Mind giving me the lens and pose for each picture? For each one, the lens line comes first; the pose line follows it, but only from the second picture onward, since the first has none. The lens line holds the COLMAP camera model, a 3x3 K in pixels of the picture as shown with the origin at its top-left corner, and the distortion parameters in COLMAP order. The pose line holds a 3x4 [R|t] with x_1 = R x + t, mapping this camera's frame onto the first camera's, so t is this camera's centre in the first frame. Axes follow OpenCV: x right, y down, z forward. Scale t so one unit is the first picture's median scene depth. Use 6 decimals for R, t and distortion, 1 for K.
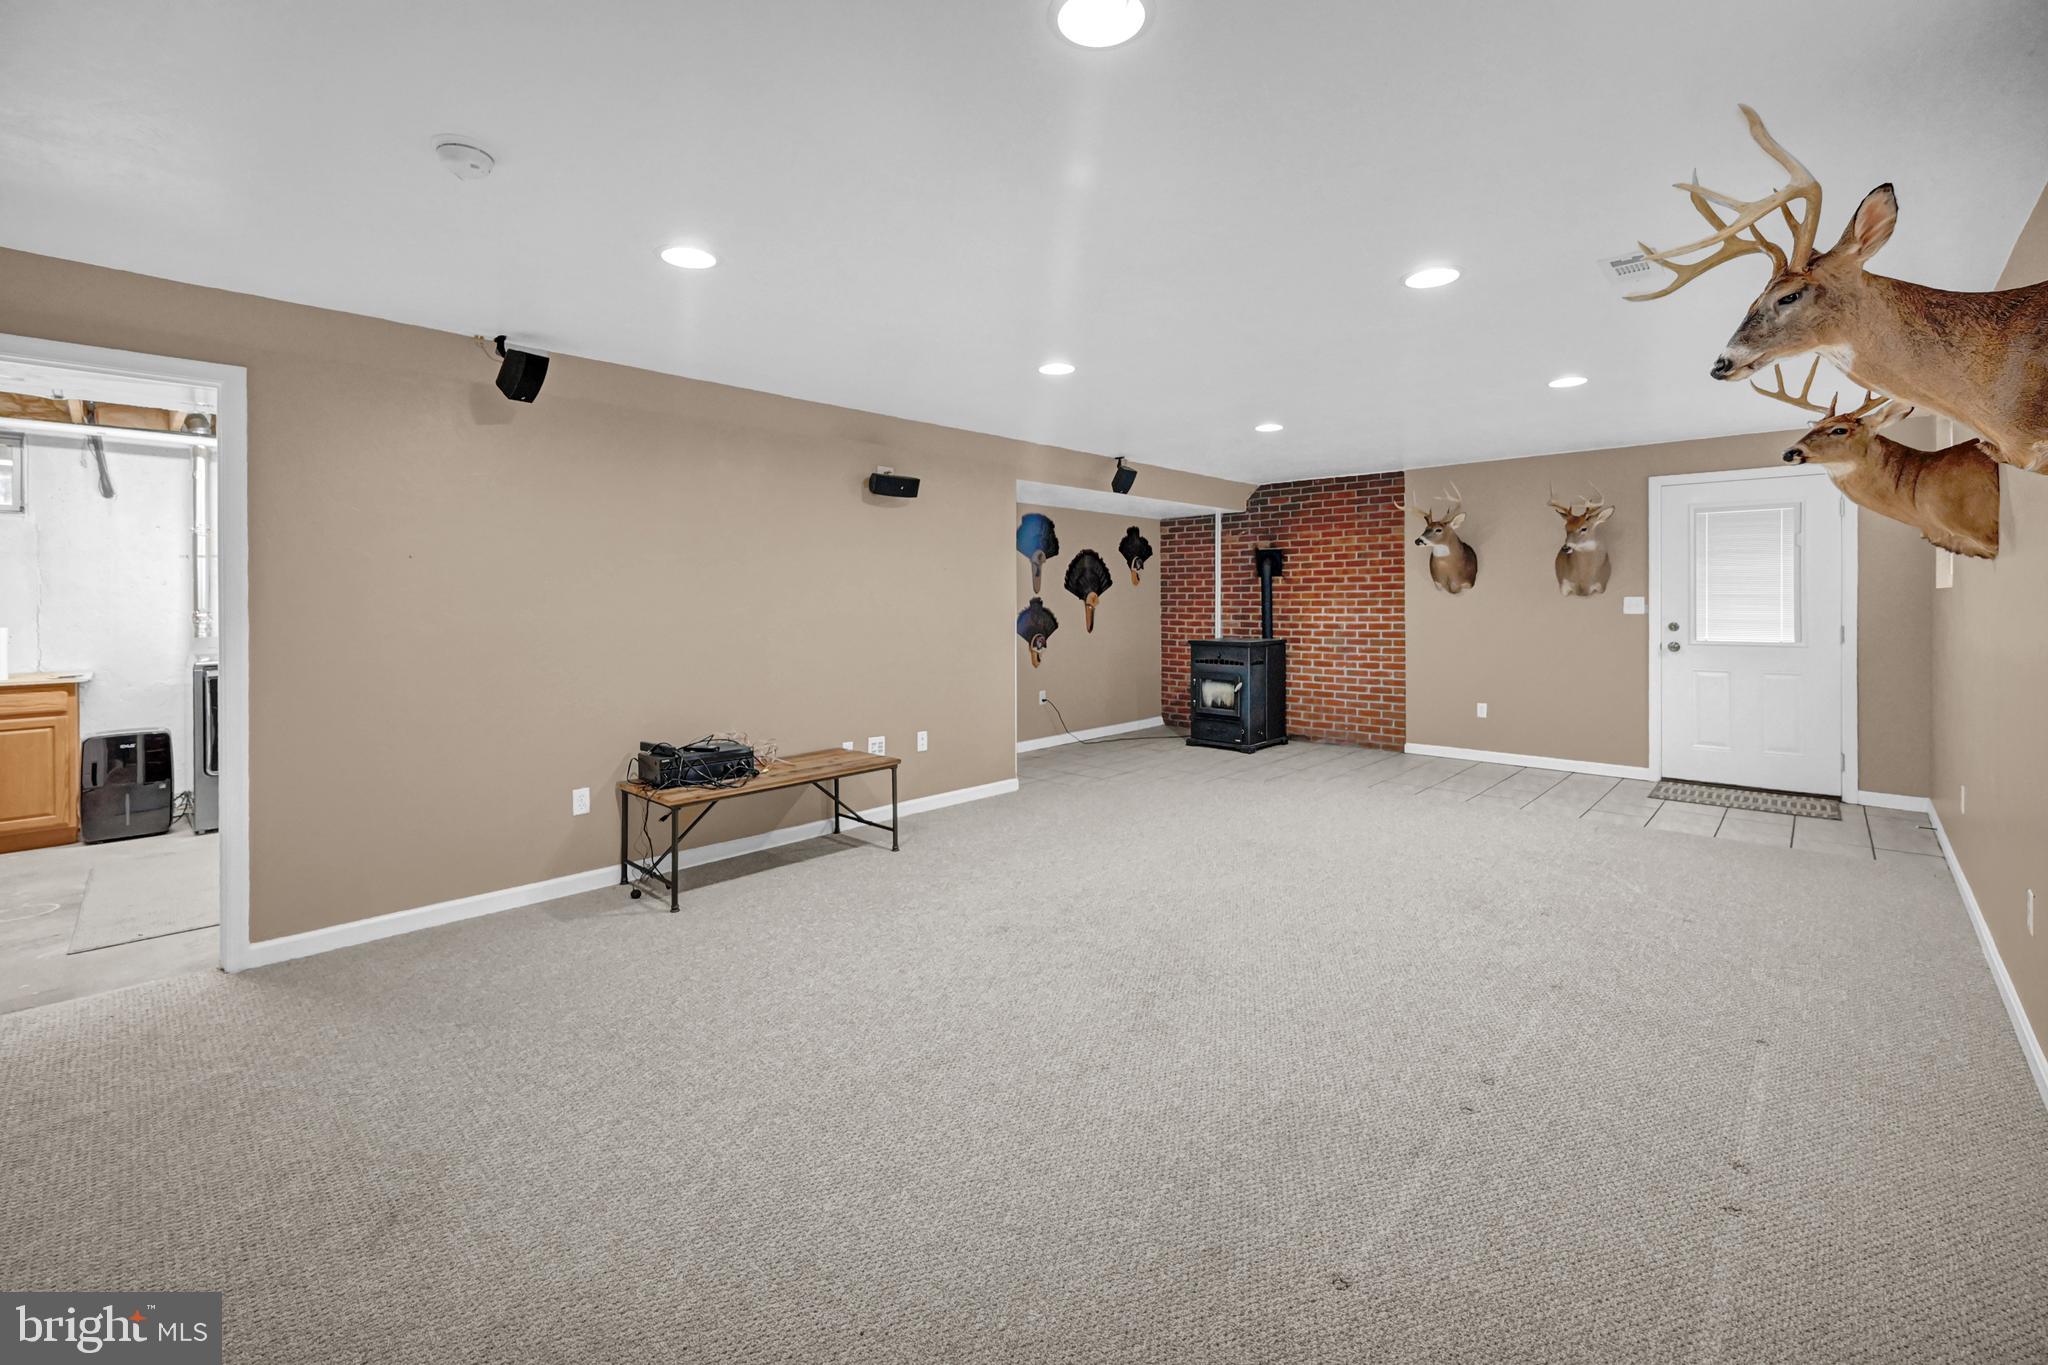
lens RADIAL K [[847.9, 0, 1015.8], [0, 847.9, 592.2], [0, 0, 1]] dist [0.000193, 0.000465]
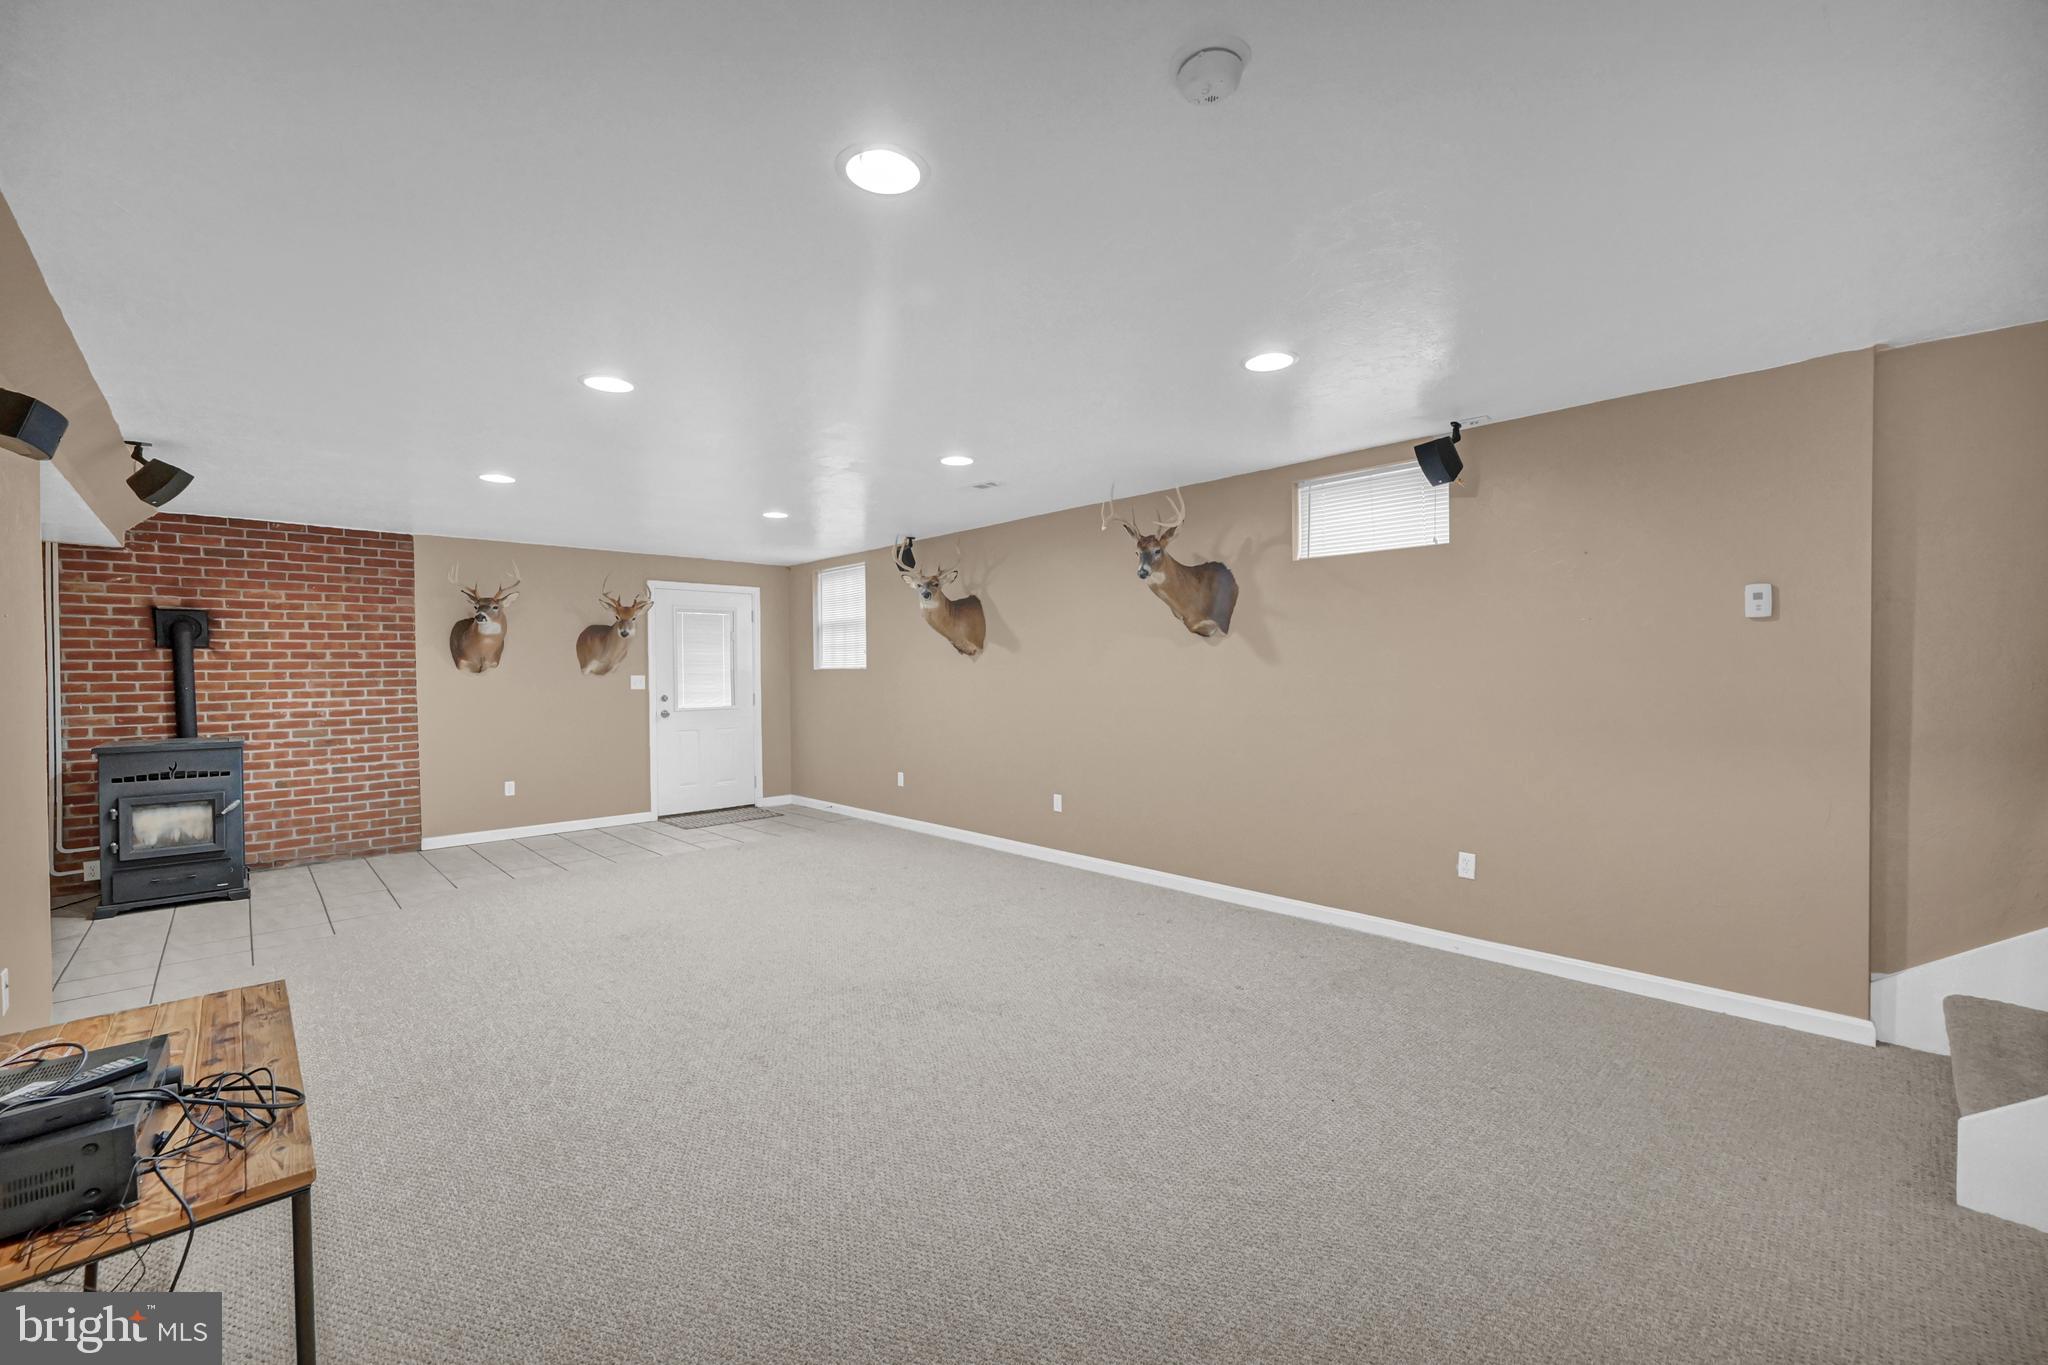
lens RADIAL K [[847.9, 0, 1013.5], [0, 847.9, 688.9], [0, 0, 1]] dist [0.000193, 0.000465]
pose [[0.057626, -0.016222, 0.998206, -0.385374], [0.000648, 0.999868, 0.016212, 0.004320], [-0.998338, -0.000287, 0.057628, 0.312397]]
